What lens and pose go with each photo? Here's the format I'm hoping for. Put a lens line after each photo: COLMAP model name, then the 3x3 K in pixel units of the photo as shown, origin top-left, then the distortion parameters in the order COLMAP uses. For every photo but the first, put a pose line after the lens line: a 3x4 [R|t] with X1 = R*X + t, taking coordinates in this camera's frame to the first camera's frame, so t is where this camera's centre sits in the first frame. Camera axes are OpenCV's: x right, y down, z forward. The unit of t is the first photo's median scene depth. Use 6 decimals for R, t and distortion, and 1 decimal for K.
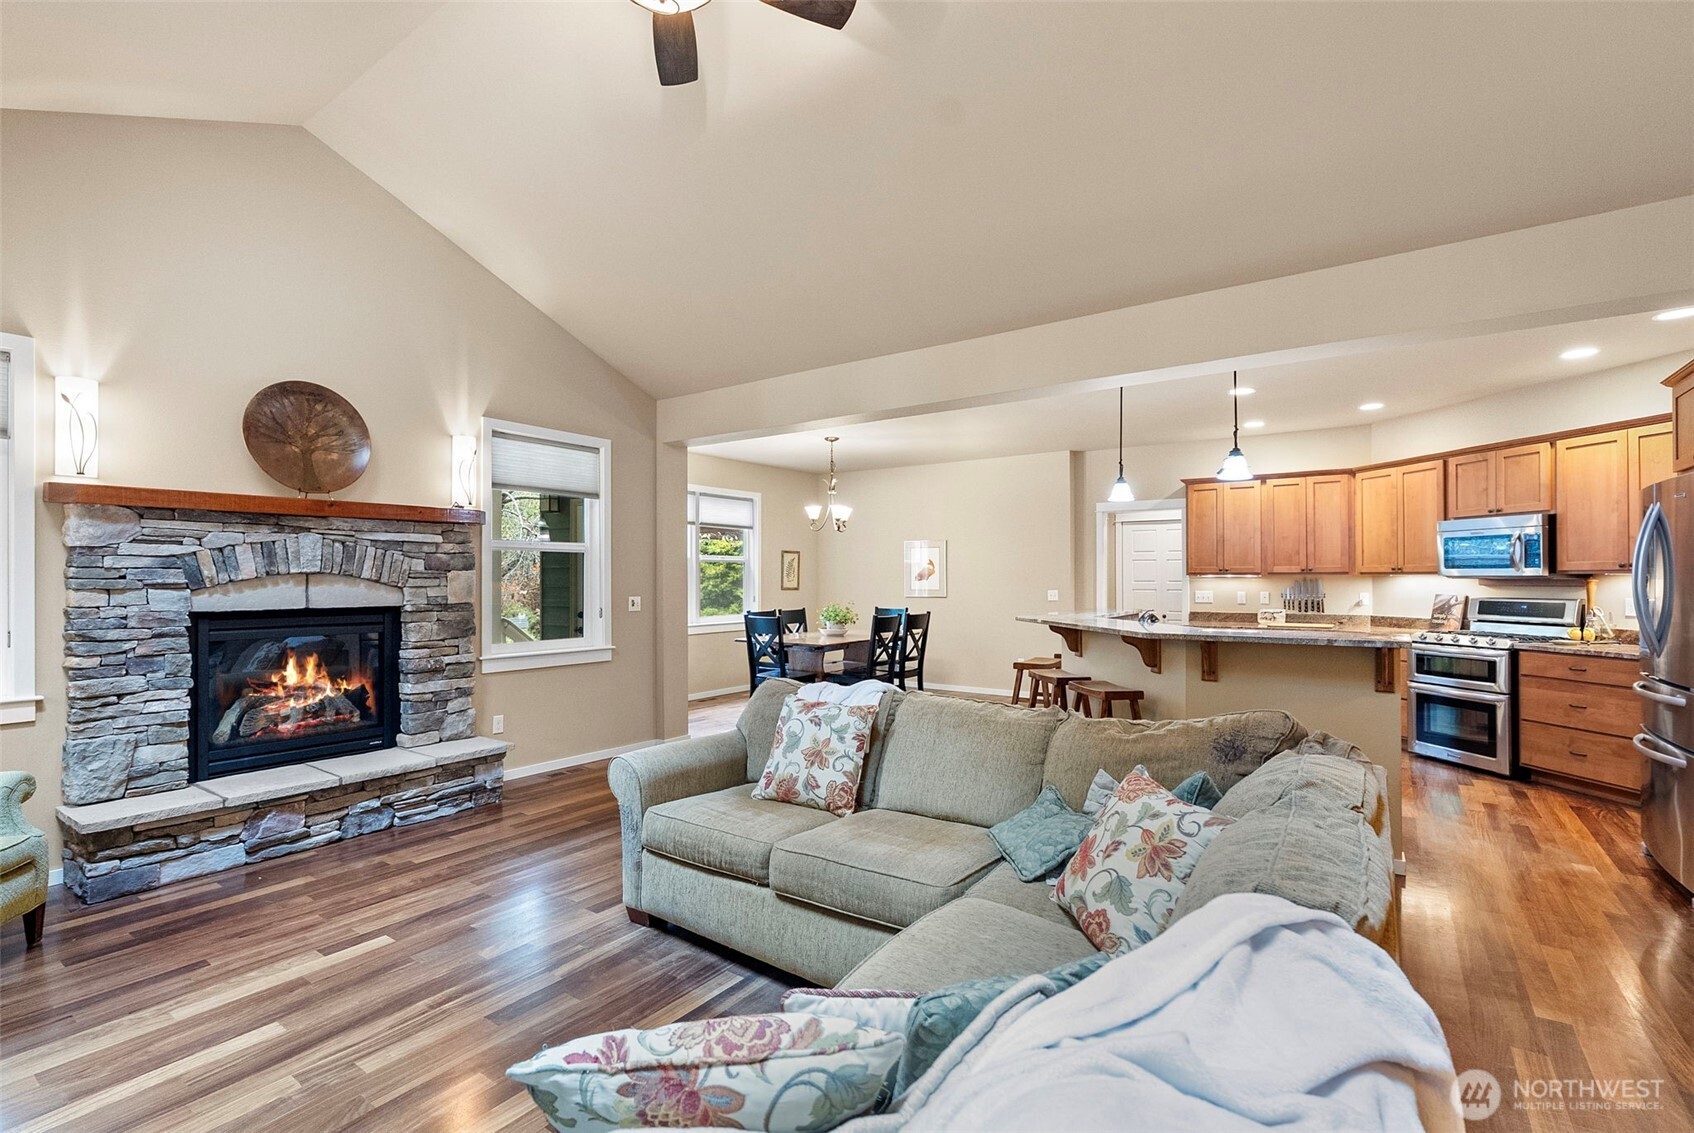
lens RADIAL K [[770.8, 0, 863.3], [0, 770.8, 574.8], [0, 0, 1]] dist [-0.015397, 0.003589]
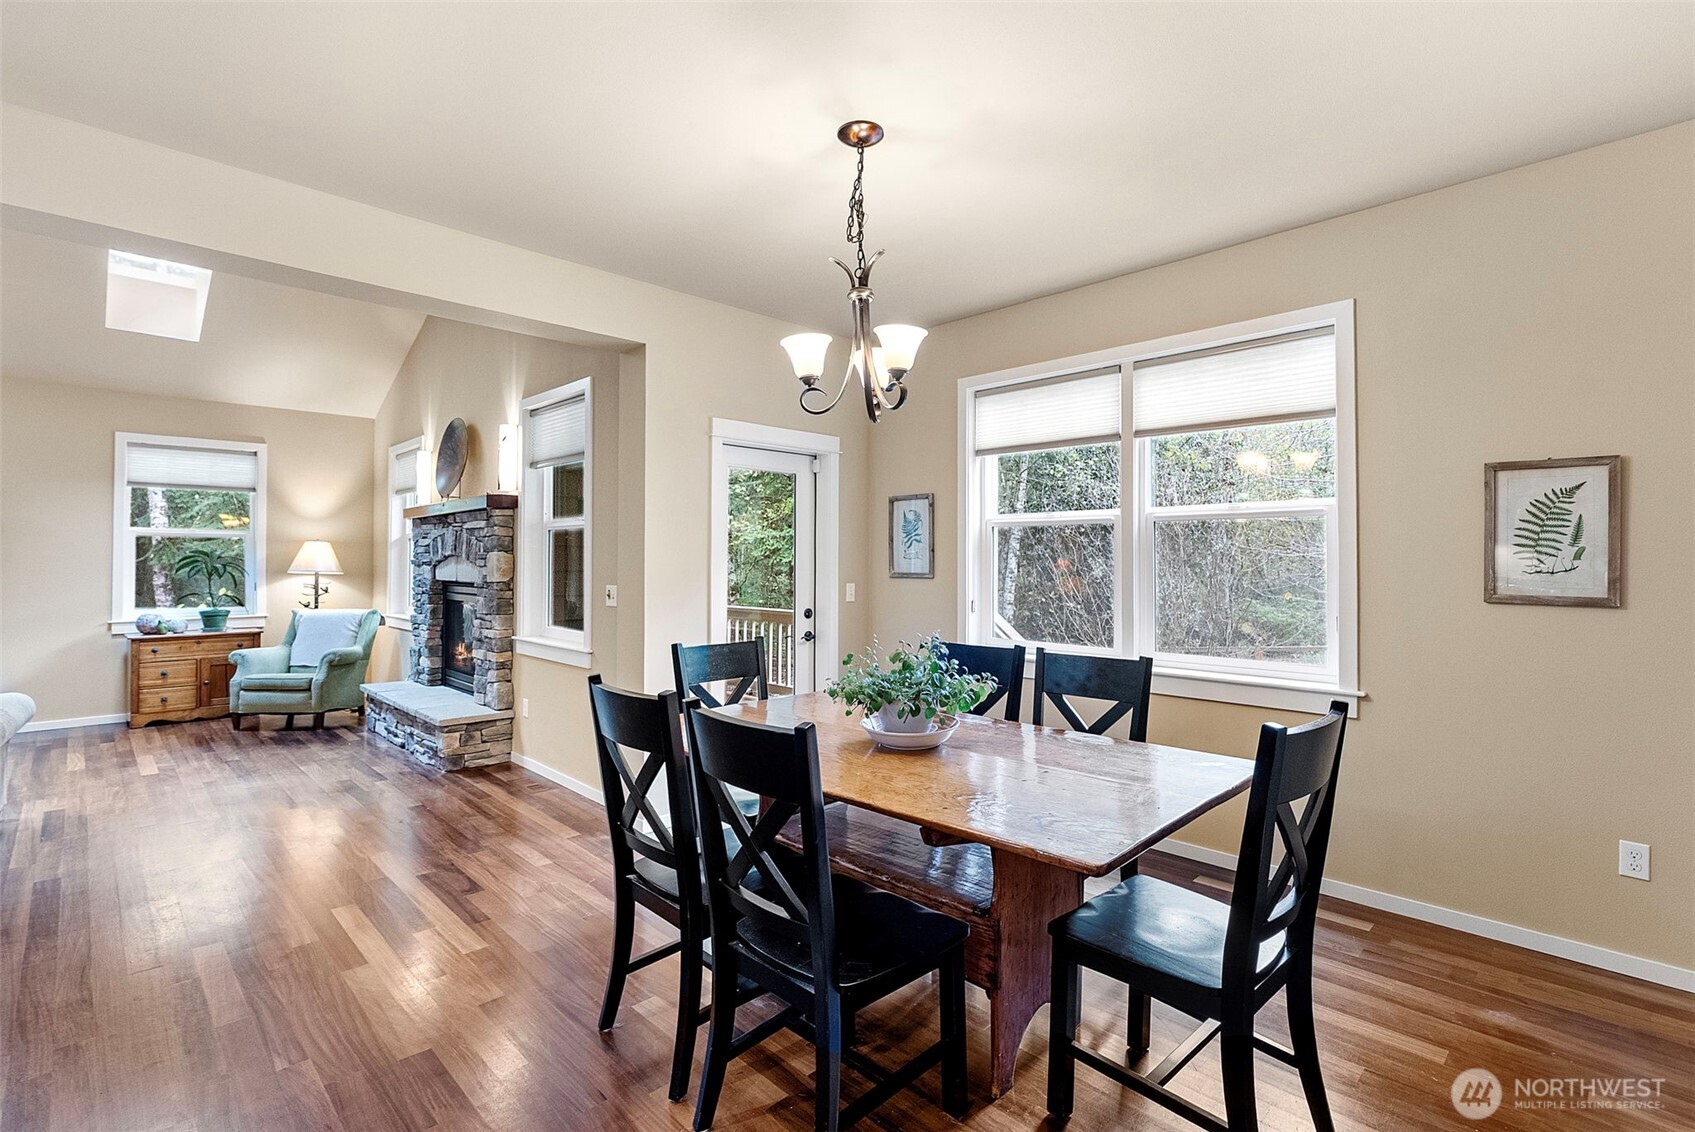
lens RADIAL K [[771.2, 0, 880.1], [0, 771.2, 554.4], [0, 0, 1]] dist [-0.015397, 0.003589]
pose [[-0.177815, -0.006975, -0.984039, 0.455388], [0.001927, 0.999970, -0.007436, 0.007430], [0.984062, -0.003219, -0.177797, 1.799249]]
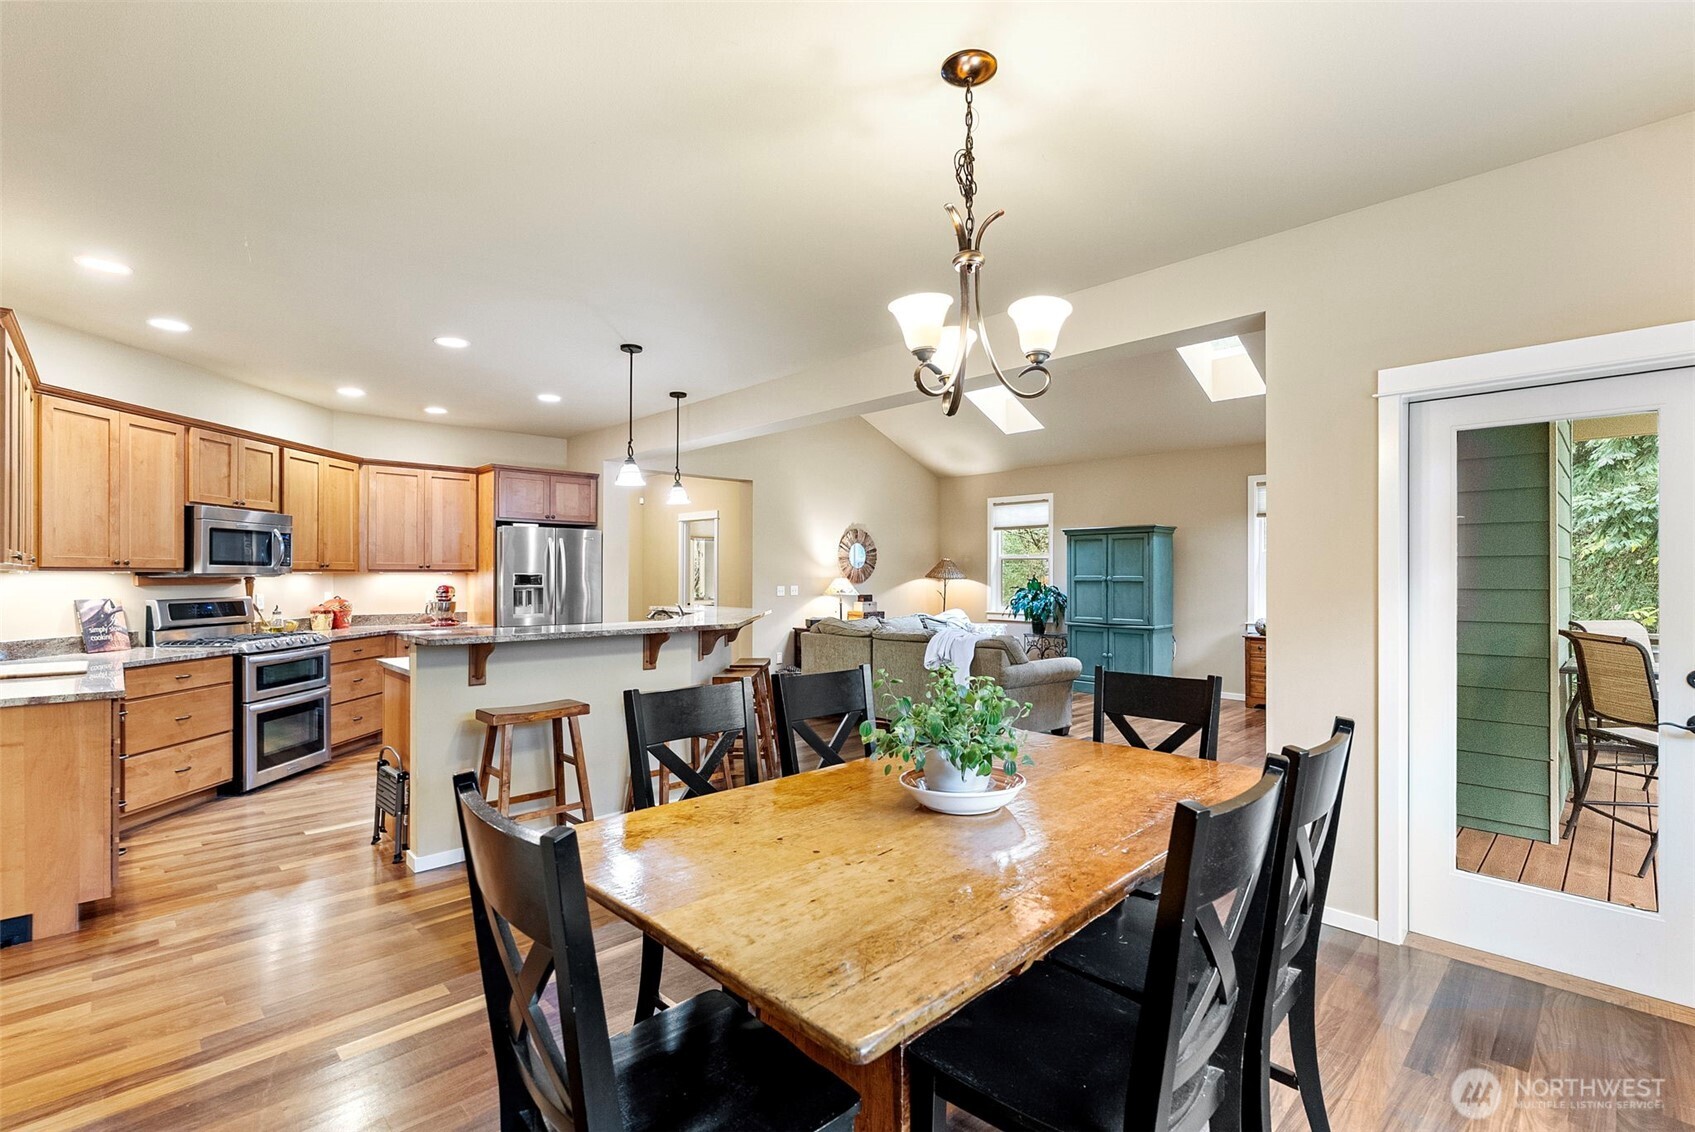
lens RADIAL K [[771.2, 0, 840.1], [0, 771.2, 566.7], [0, 0, 1]] dist [-0.015397, 0.003589]
pose [[-0.978274, 0.004603, 0.207265, -0.088407], [0.001505, 0.999885, -0.015103, 0.009998], [-0.207311, -0.014463, -0.978168, 2.190115]]
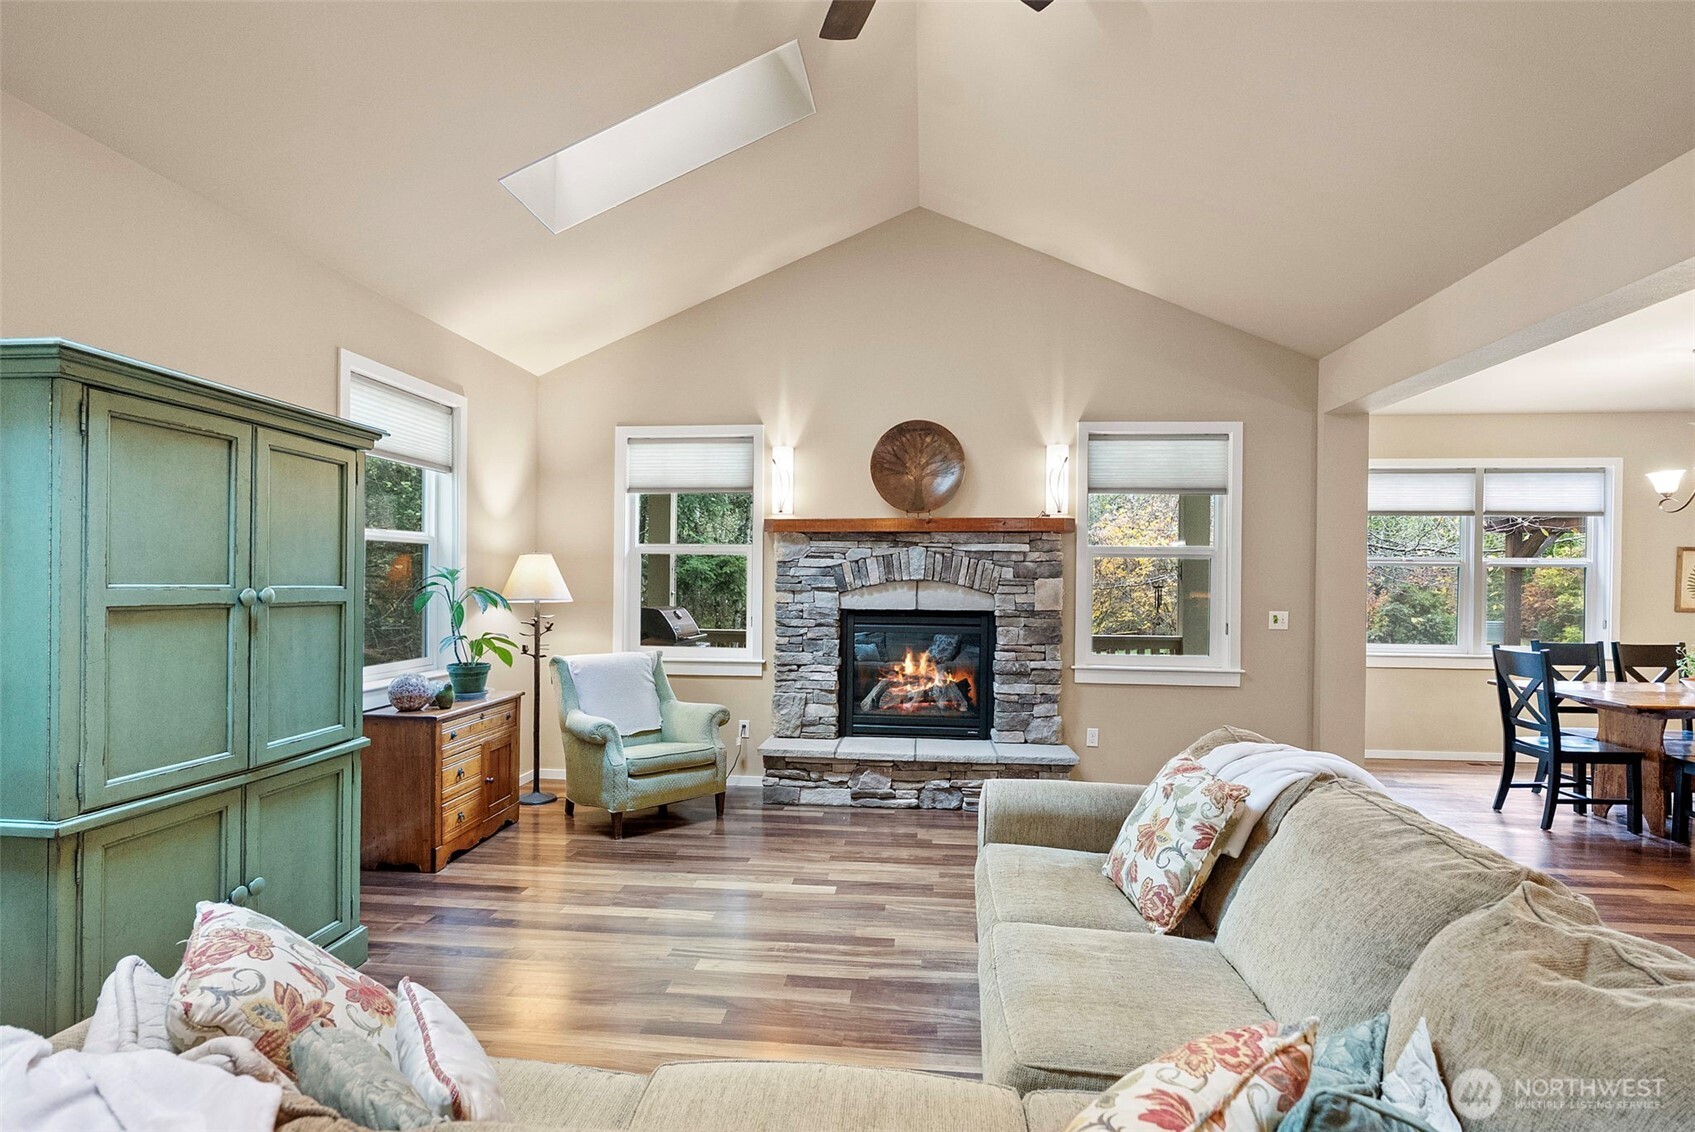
lens RADIAL K [[815.5, 0, 846.0], [0, 815.5, 588.8], [0, 0, 1]] dist [0.001229, -0.000236]
pose [[0.484869, 0.012583, -0.874496, 0.301979], [-0.007914, 0.999919, 0.009999, -0.000526], [0.874551, 0.002072, 0.484929, 0.254305]]
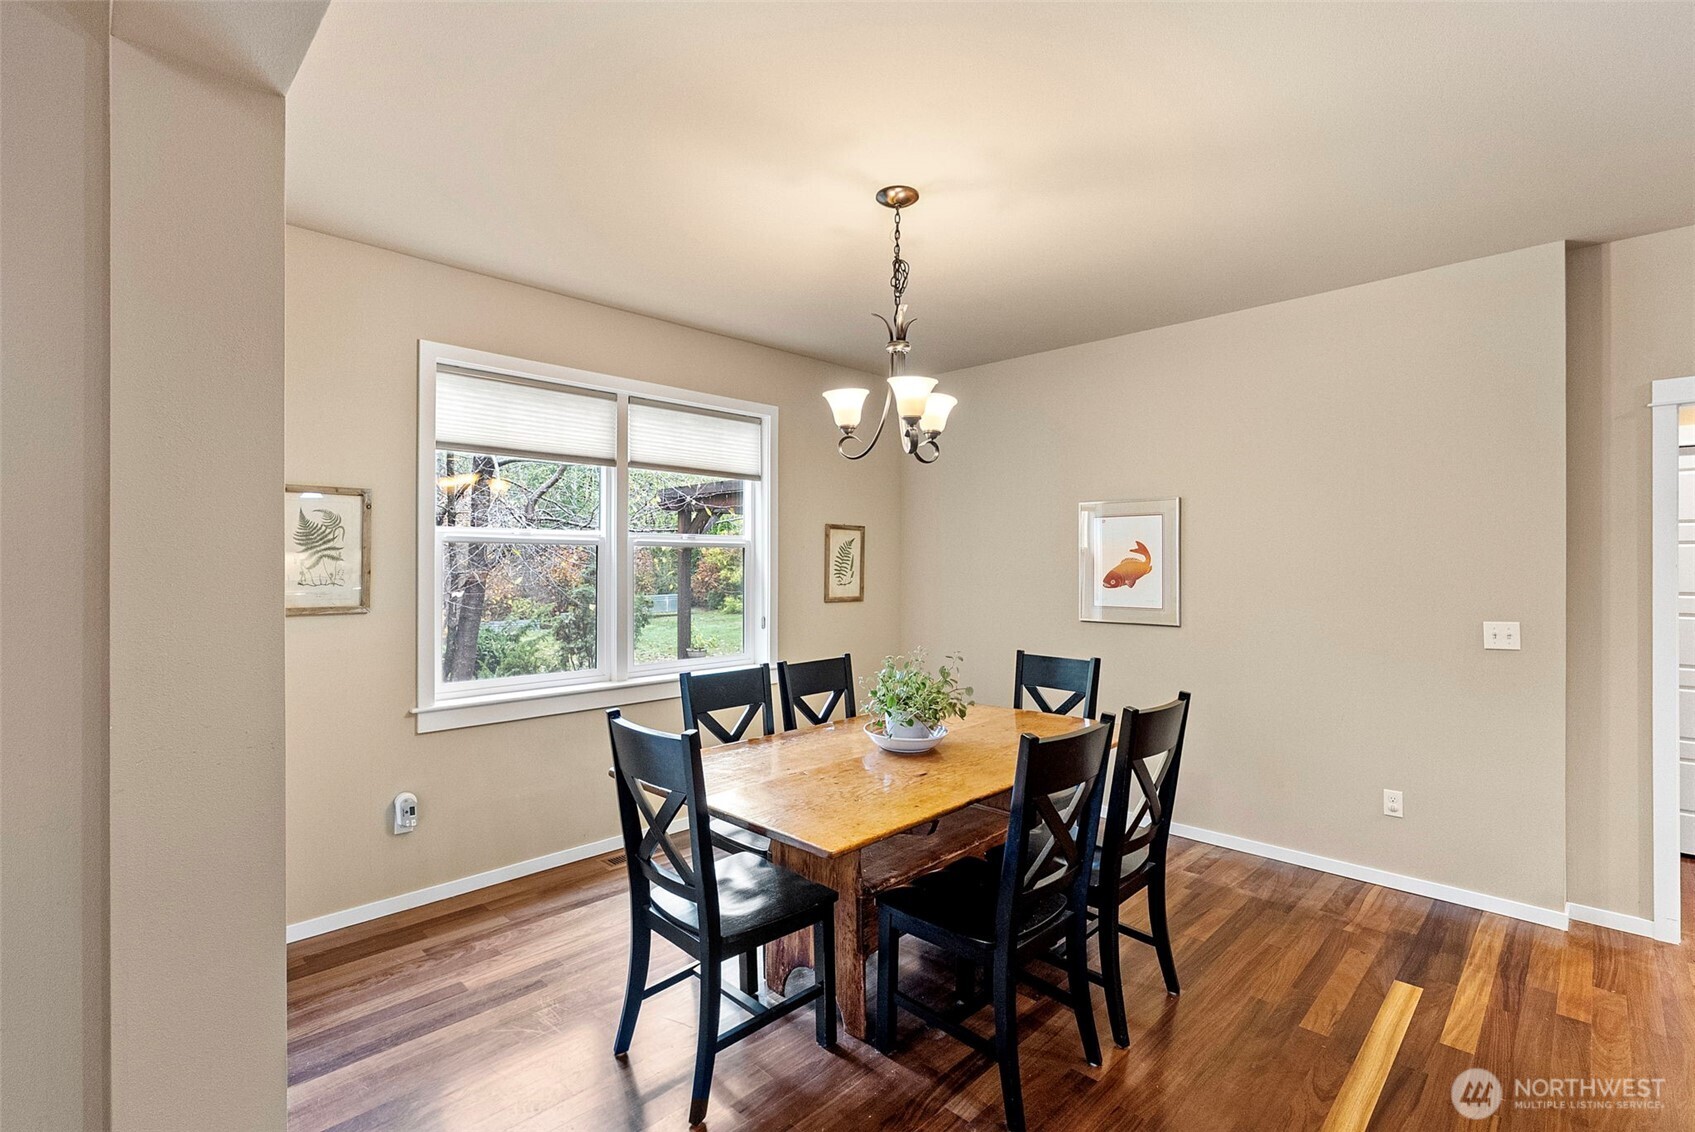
lens RADIAL K [[771.2, 0, 843.2], [0, 771.2, 561.3], [0, 0, 1]] dist [-0.015397, 0.003589]
pose [[0.981999, 0.003096, -0.188862, 0.002144], [-0.002829, 0.999995, 0.001683, -0.017771], [0.188866, -0.001119, 0.982002, 1.100258]]
